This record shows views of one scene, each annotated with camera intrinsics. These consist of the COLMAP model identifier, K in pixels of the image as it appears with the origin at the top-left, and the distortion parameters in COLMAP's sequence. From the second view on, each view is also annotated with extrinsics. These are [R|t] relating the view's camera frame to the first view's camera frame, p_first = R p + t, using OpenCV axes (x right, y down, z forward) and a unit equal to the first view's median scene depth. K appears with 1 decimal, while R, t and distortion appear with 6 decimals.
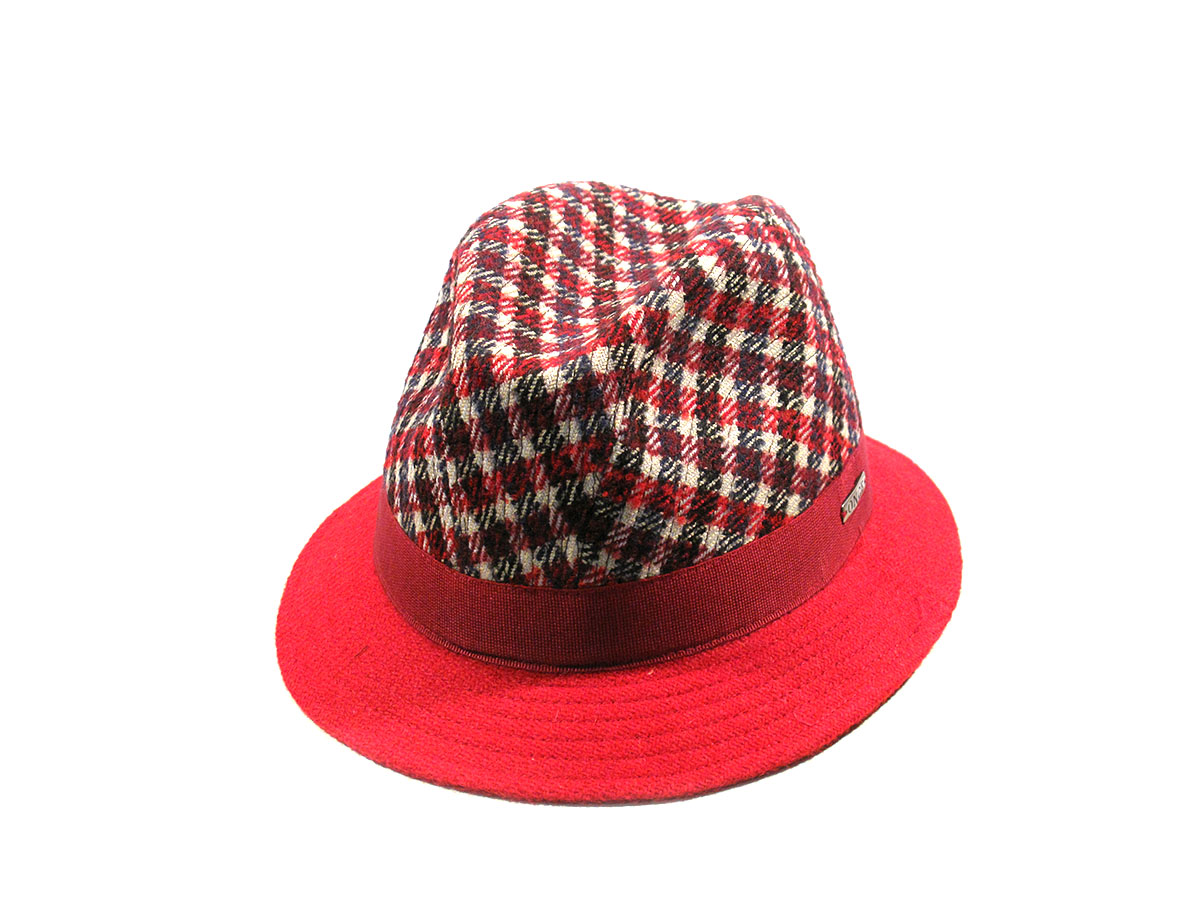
lens RADIAL K [[2207.1, 0, 603.7], [0, 2207.1, 444.7], [0, 0, 1]] dist [-0.053647, 0.000000]
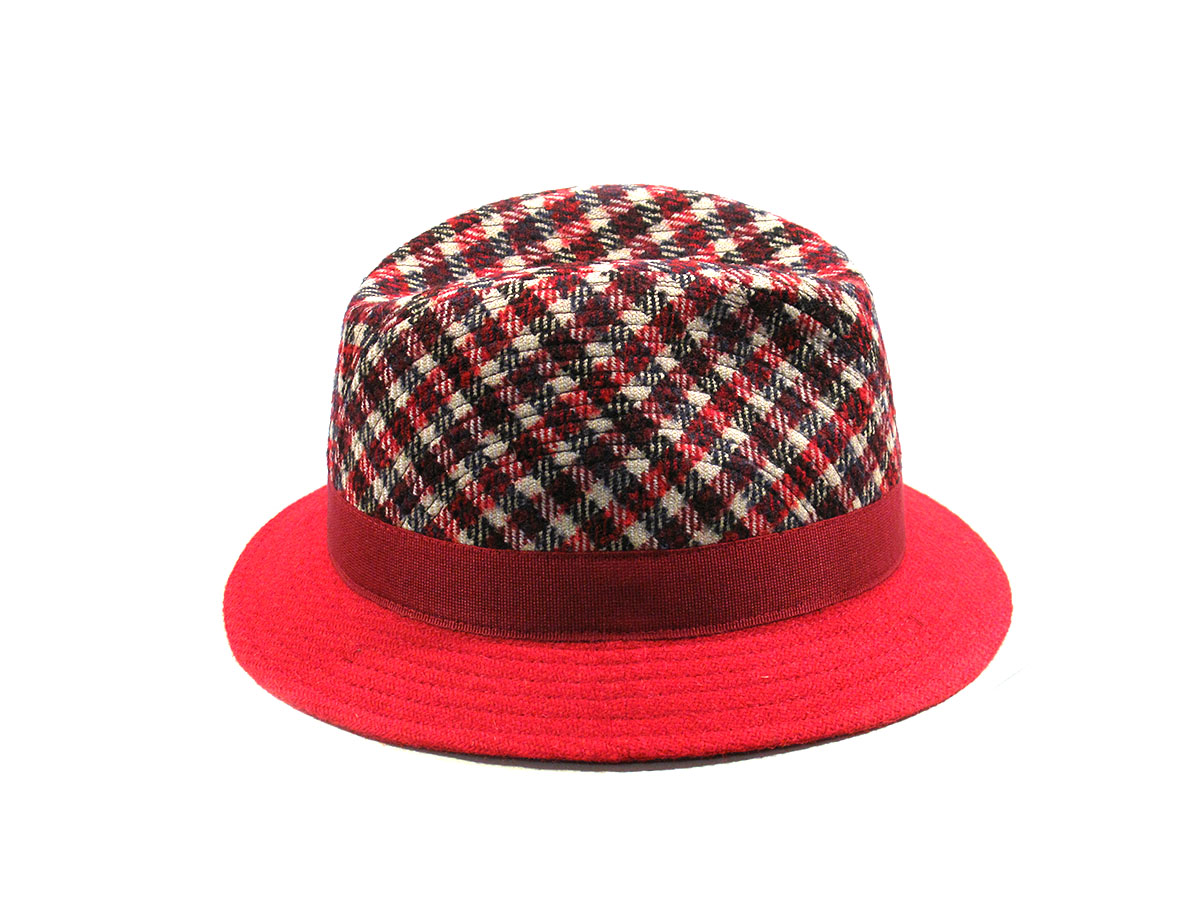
lens RADIAL K [[2207.1, 0, 605.5], [0, 2207.1, 448.7], [0, 0, 1]] dist [-0.053647, 0.000000]
pose [[-0.361745, -0.368559, 0.856332, -0.924388], [0.437630, 0.743915, 0.505045, -0.556237], [-0.823177, 0.557454, -0.107815, 1.216907]]
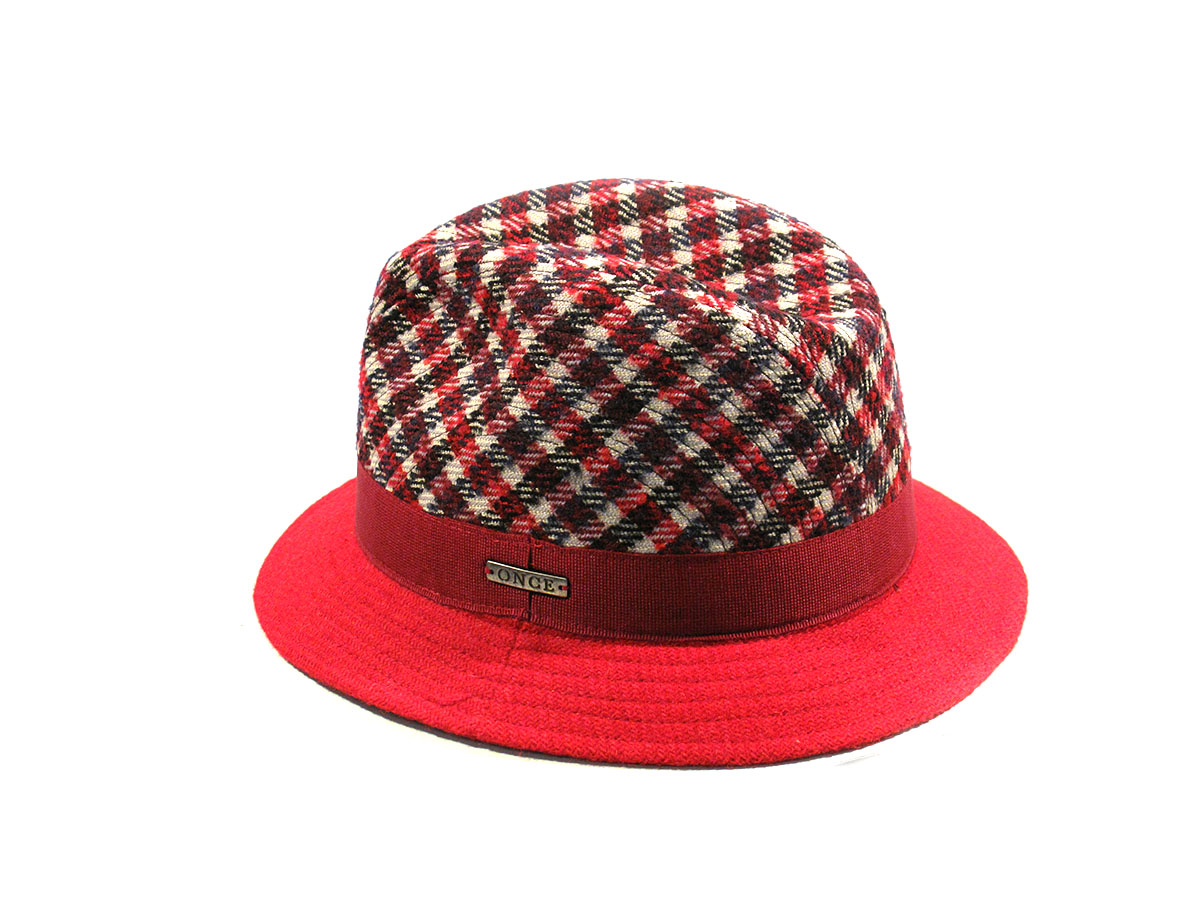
lens RADIAL K [[2207.1, 0, 603.2], [0, 2207.1, 450.9], [0, 0, 1]] dist [-0.053647, 0.000000]
pose [[-0.102100, 0.463212, -0.880347, 0.975229], [-0.396764, 0.792572, 0.463043, -0.500089], [0.912225, 0.396566, 0.102865, 0.973575]]
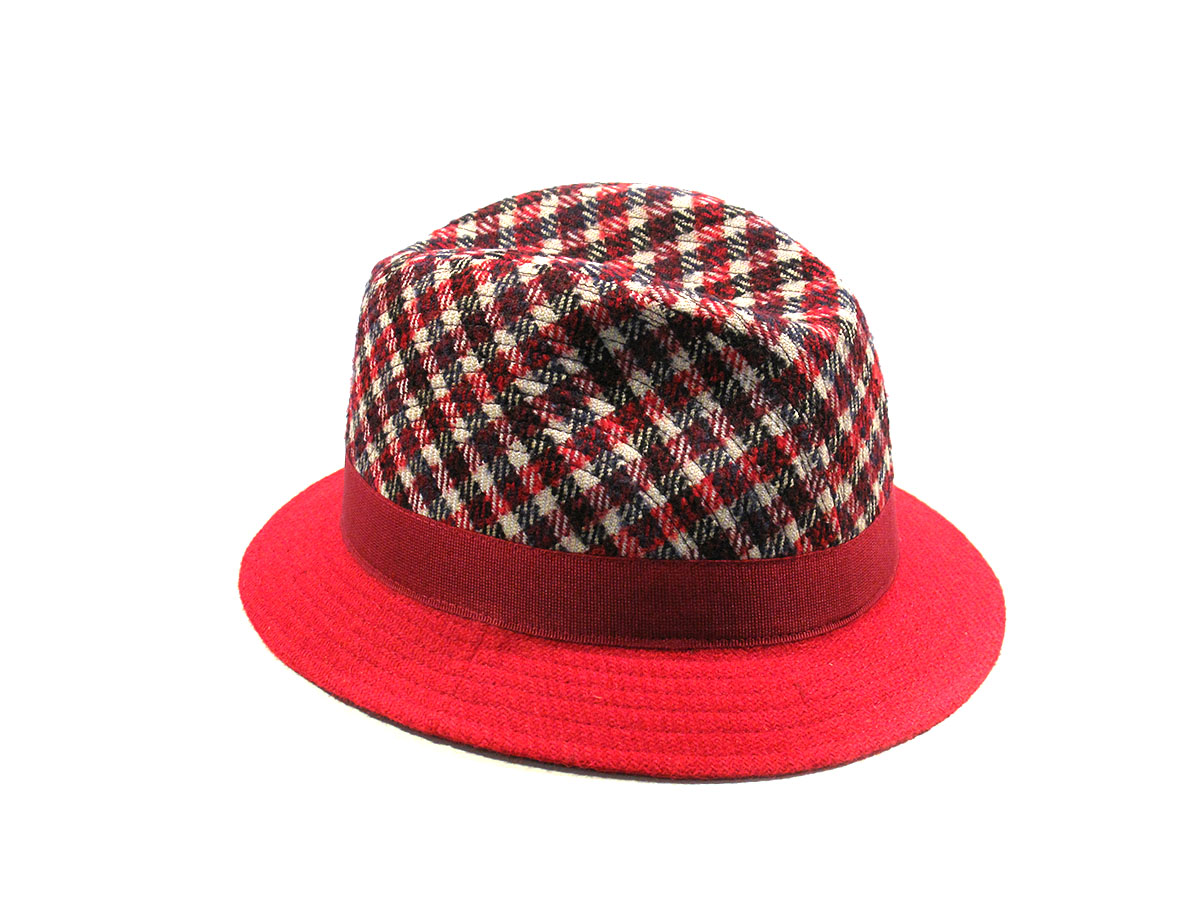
lens RADIAL K [[2207.1, 0, 600.7], [0, 2207.1, 454.6], [0, 0, 1]] dist [-0.053647, 0.000000]
pose [[0.165886, -0.408109, 0.897735, -0.974960], [0.449112, 0.841726, 0.299659, -0.330055], [-0.877941, 0.353475, 0.322917, 0.749555]]
